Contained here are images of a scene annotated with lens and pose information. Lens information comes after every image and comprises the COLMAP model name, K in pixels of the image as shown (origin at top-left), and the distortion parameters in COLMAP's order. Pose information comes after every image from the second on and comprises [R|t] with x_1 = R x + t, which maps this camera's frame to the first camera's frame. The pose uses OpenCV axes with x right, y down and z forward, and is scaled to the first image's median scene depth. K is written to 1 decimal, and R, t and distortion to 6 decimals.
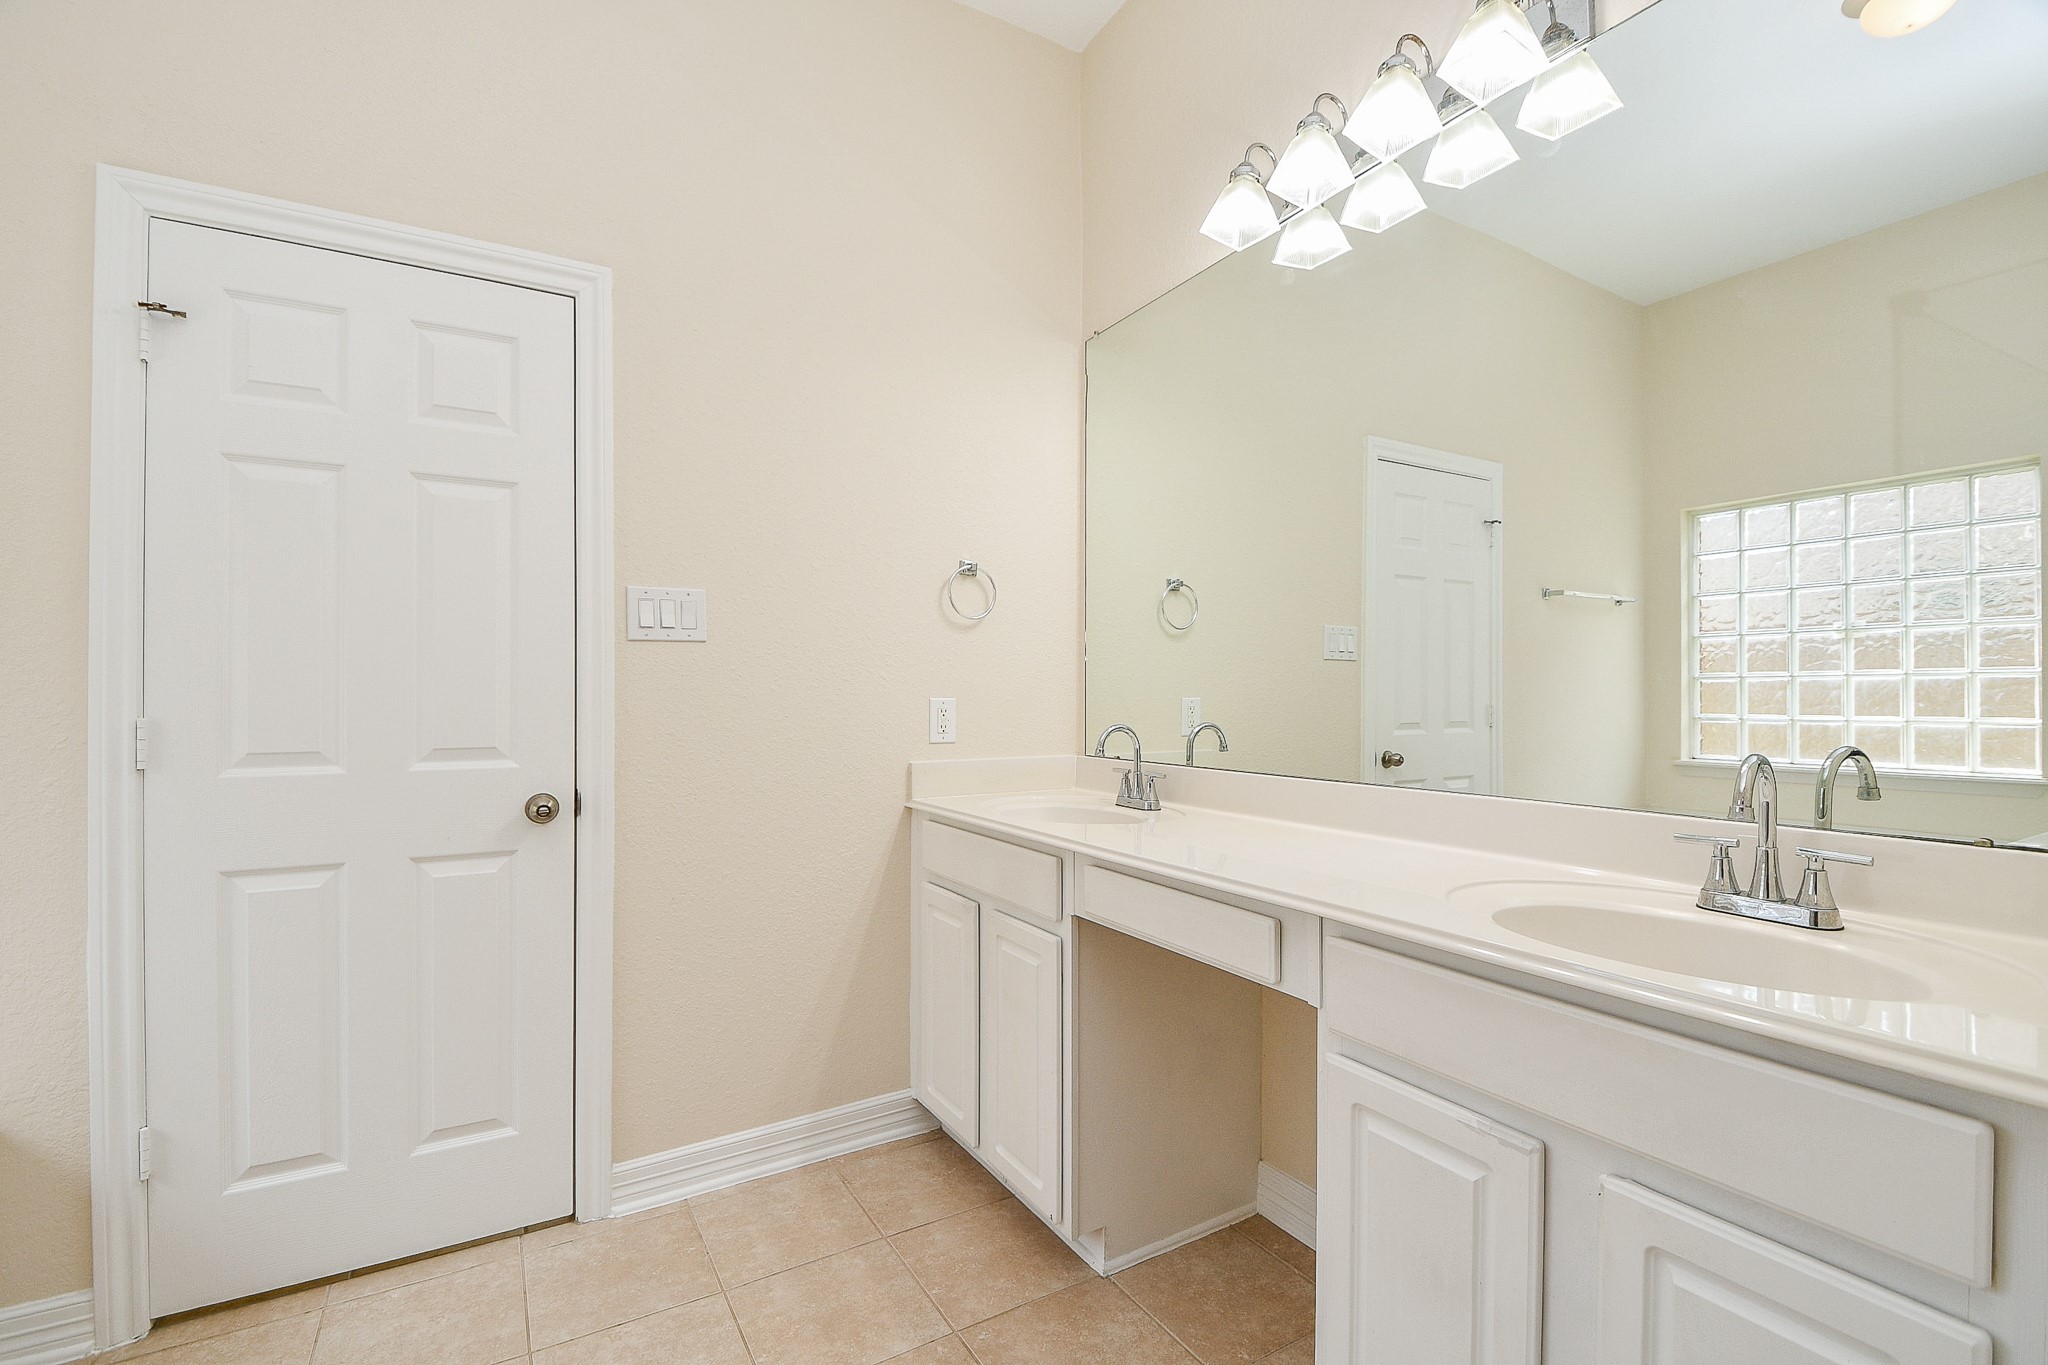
lens RADIAL K [[899.0, 0, 1025.3], [0, 899.0, 694.5], [0, 0, 1]] dist [0.029449, -0.024003]
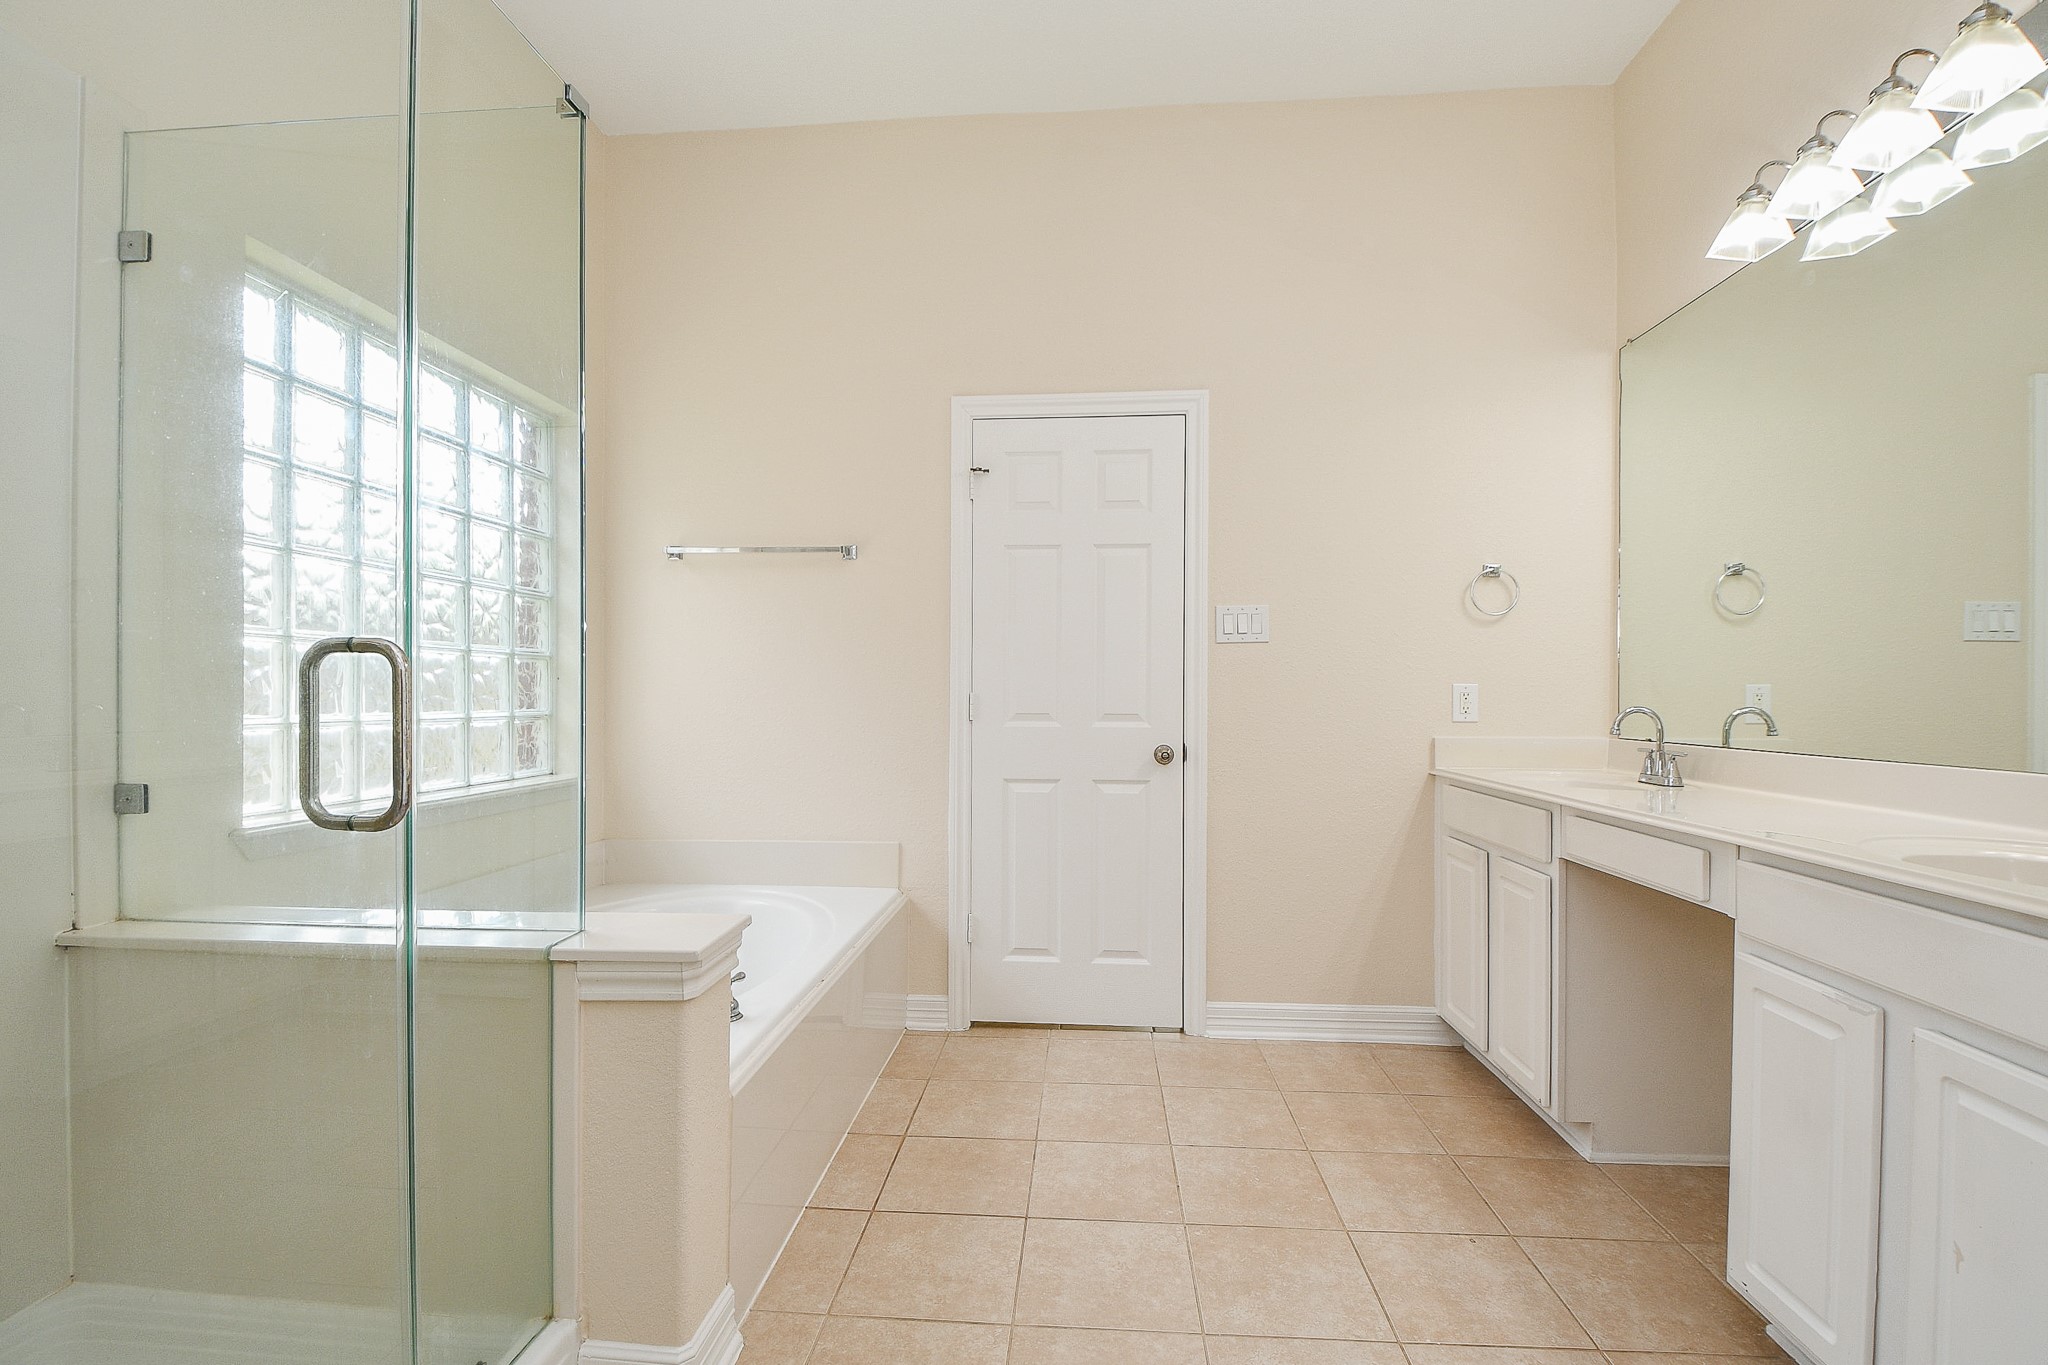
lens RADIAL K [[899.0, 0, 1025.3], [0, 899.0, 694.5], [0, 0, 1]] dist [0.029449, -0.024003]
pose [[0.814987, 0.003221, -0.579470, 0.155815], [-0.002724, 0.999995, 0.001726, 0.022228], [0.579472, 0.000172, 0.814992, -0.374758]]
